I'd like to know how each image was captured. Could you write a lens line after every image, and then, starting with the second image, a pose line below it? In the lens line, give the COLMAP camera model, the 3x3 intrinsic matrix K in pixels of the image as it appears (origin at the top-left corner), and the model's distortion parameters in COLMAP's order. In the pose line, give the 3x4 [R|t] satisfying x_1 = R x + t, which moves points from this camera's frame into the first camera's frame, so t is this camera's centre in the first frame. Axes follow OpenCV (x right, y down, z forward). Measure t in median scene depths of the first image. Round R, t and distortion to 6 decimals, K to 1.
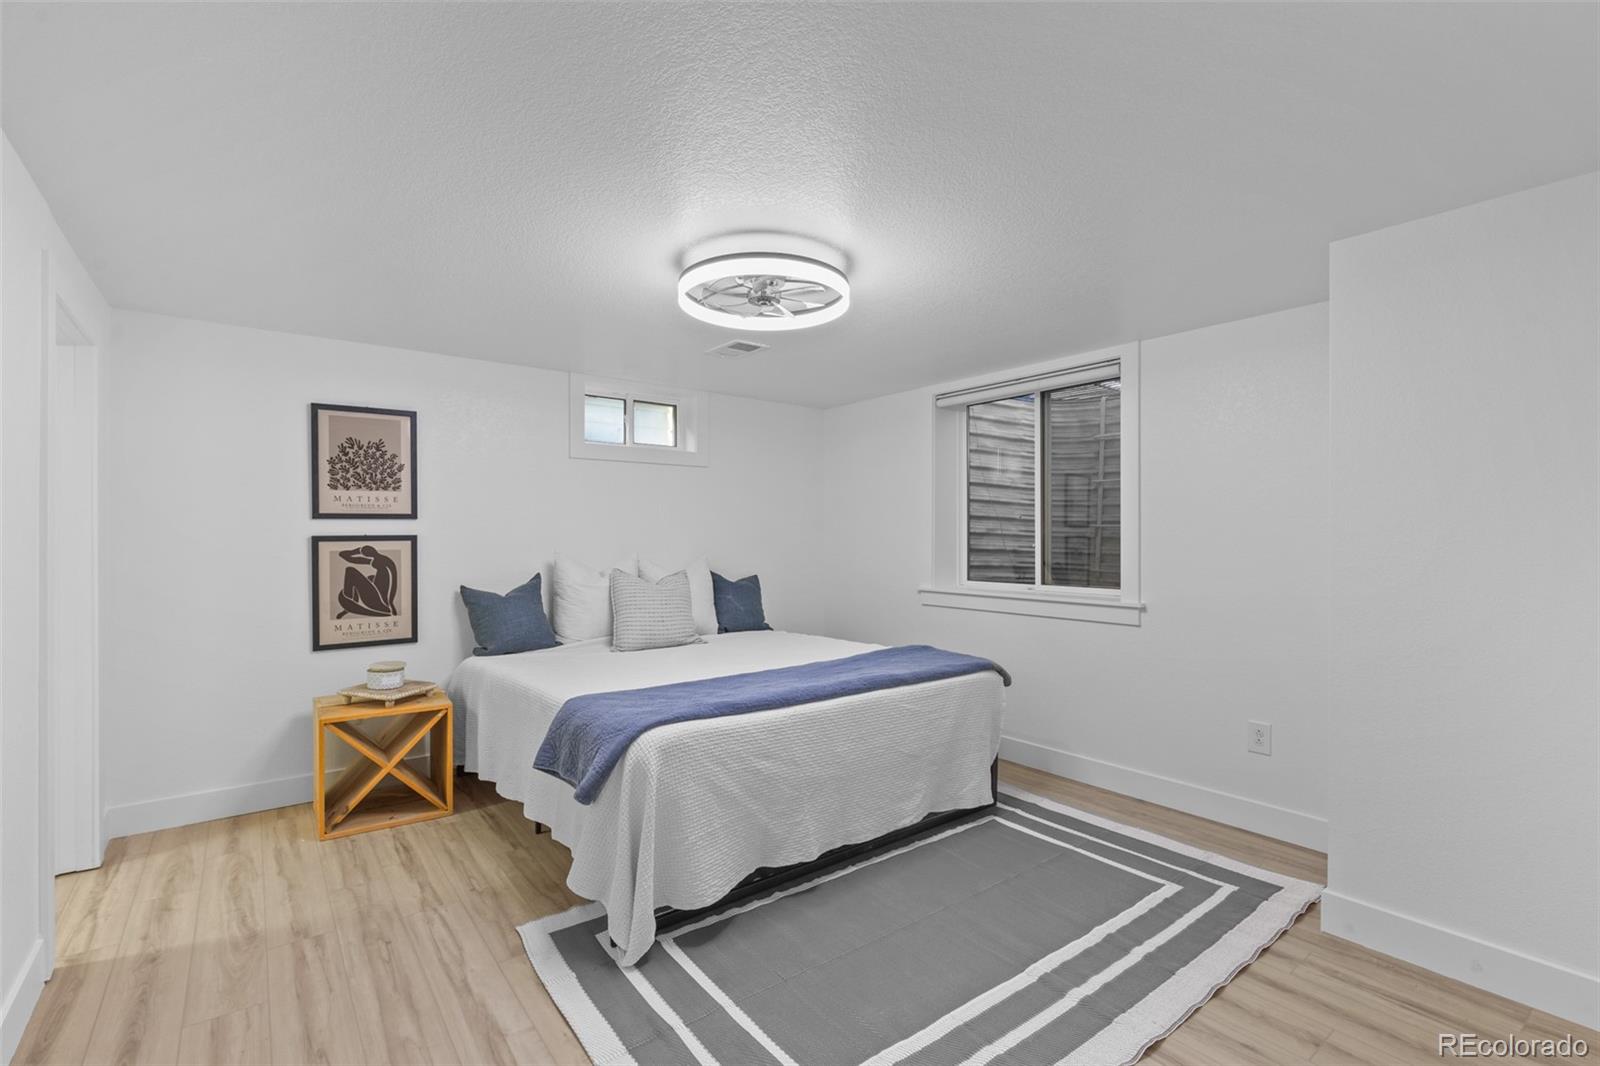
lens RADIAL K [[717.9, 0, 798.1], [0, 717.9, 533.1], [0, 0, 1]] dist [0.004276, -0.000363]
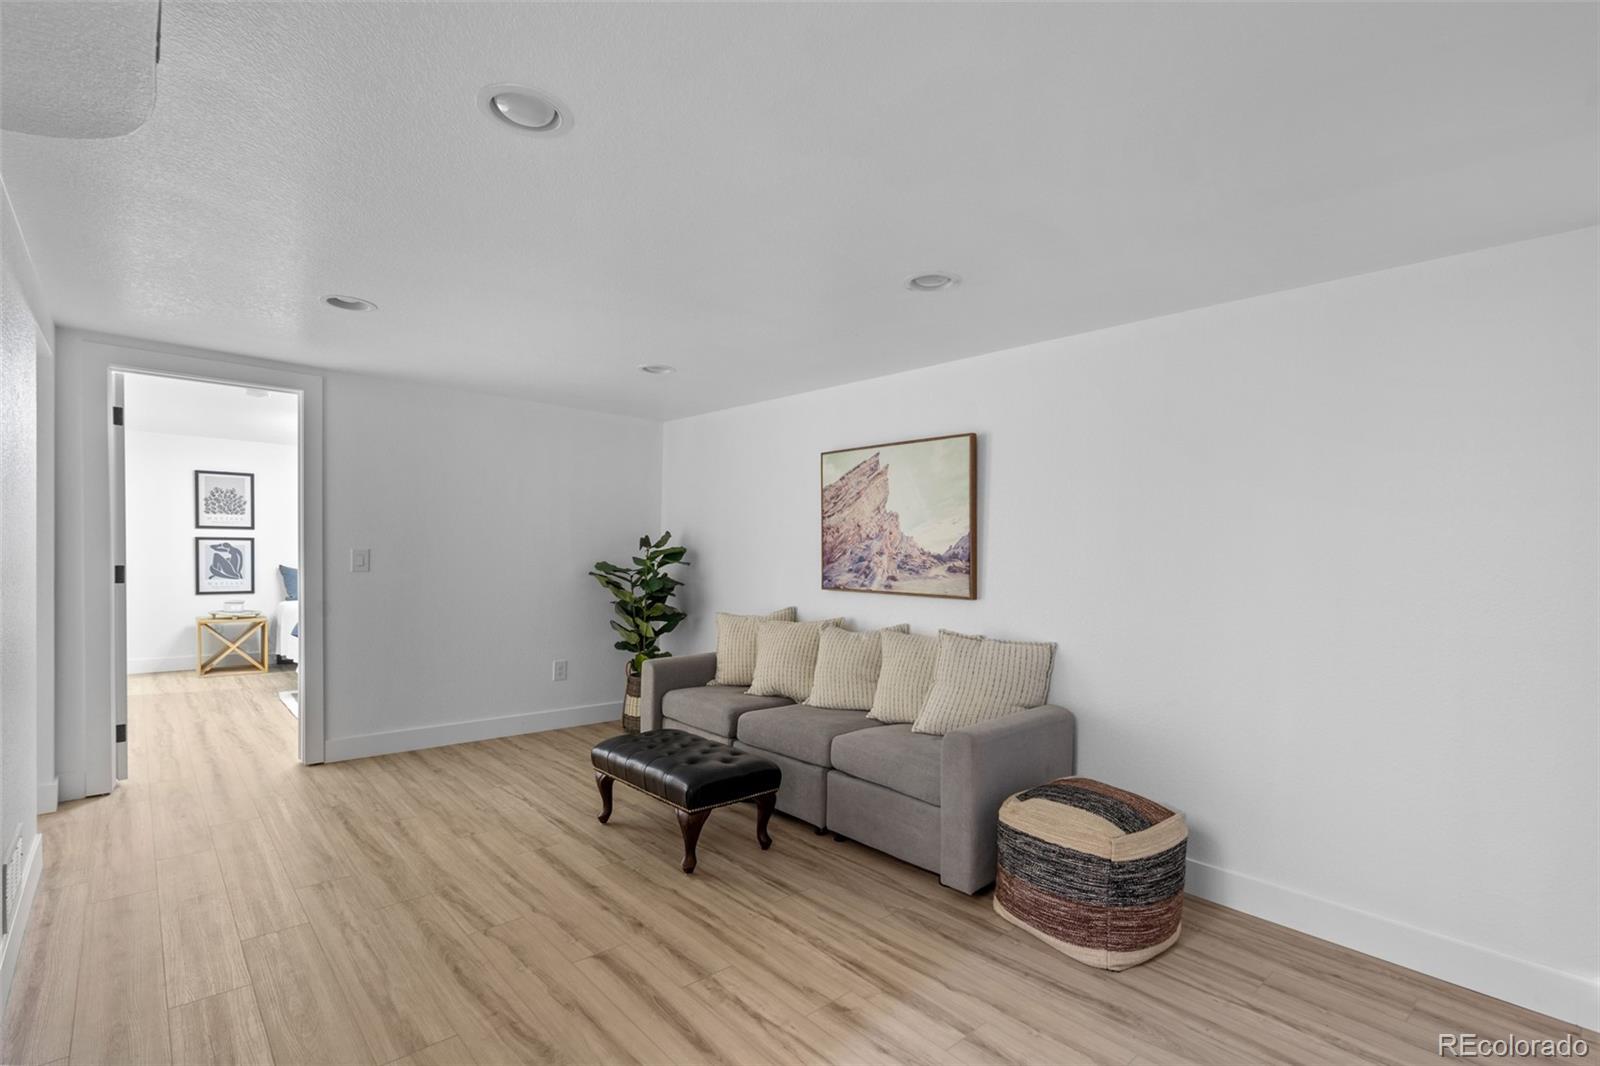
lens RADIAL K [[717.9, 0, 800.4], [0, 717.9, 566.8], [0, 0, 1]] dist [0.004276, -0.000363]
pose [[0.996456, 0.016450, 0.082488, 0.806142], [-0.018523, 0.999530, 0.024435, 0.006439], [-0.082047, -0.025876, 0.996292, -1.092544]]
